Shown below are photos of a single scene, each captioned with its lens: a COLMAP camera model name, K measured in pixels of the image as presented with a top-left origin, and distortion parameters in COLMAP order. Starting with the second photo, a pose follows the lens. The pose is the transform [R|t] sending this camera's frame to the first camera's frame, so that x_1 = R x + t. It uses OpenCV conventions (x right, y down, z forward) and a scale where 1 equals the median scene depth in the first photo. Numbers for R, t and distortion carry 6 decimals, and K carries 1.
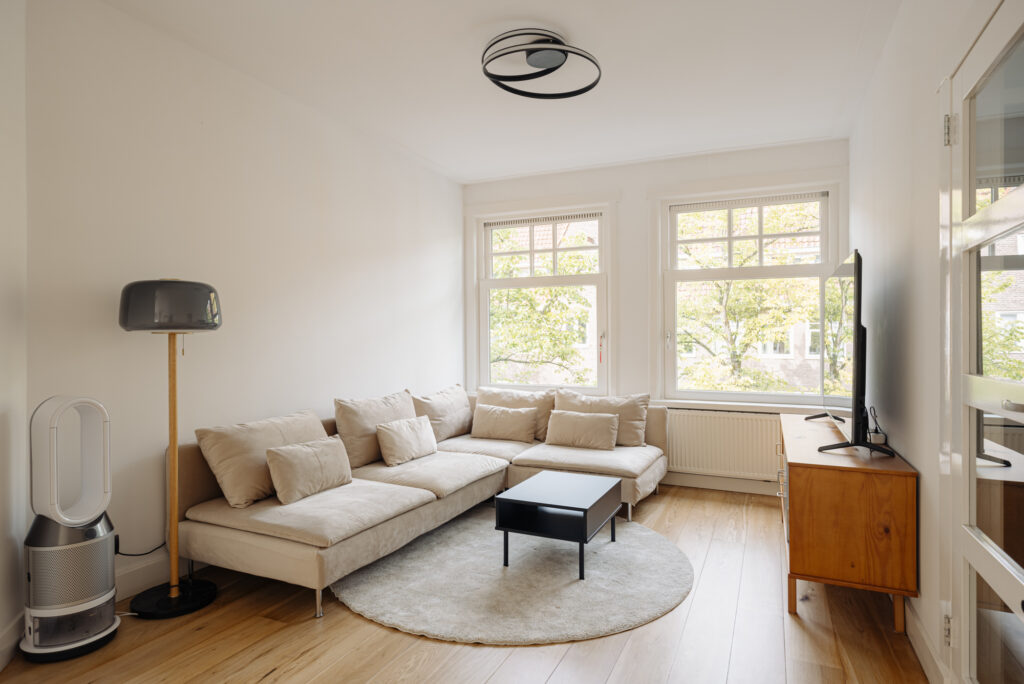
lens RADIAL K [[579.0, 0, 510.0], [0, 579.0, 335.1], [0, 0, 1]] dist [-0.008568, -0.000735]
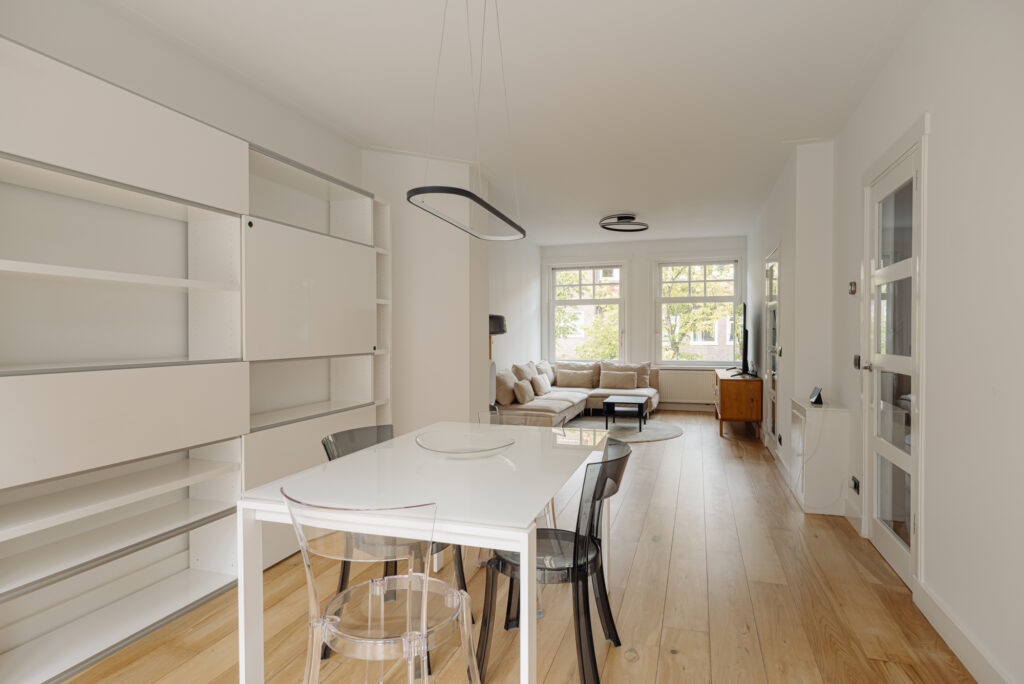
lens RADIAL K [[579.0, 0, 512.4], [0, 579.0, 346.1], [0, 0, 1]] dist [-0.008568, -0.000735]
pose [[0.992970, -0.012606, 0.117696, -0.445289], [0.008383, 0.999305, 0.036310, -0.026425], [-0.118072, -0.035069, 0.992386, -0.871273]]
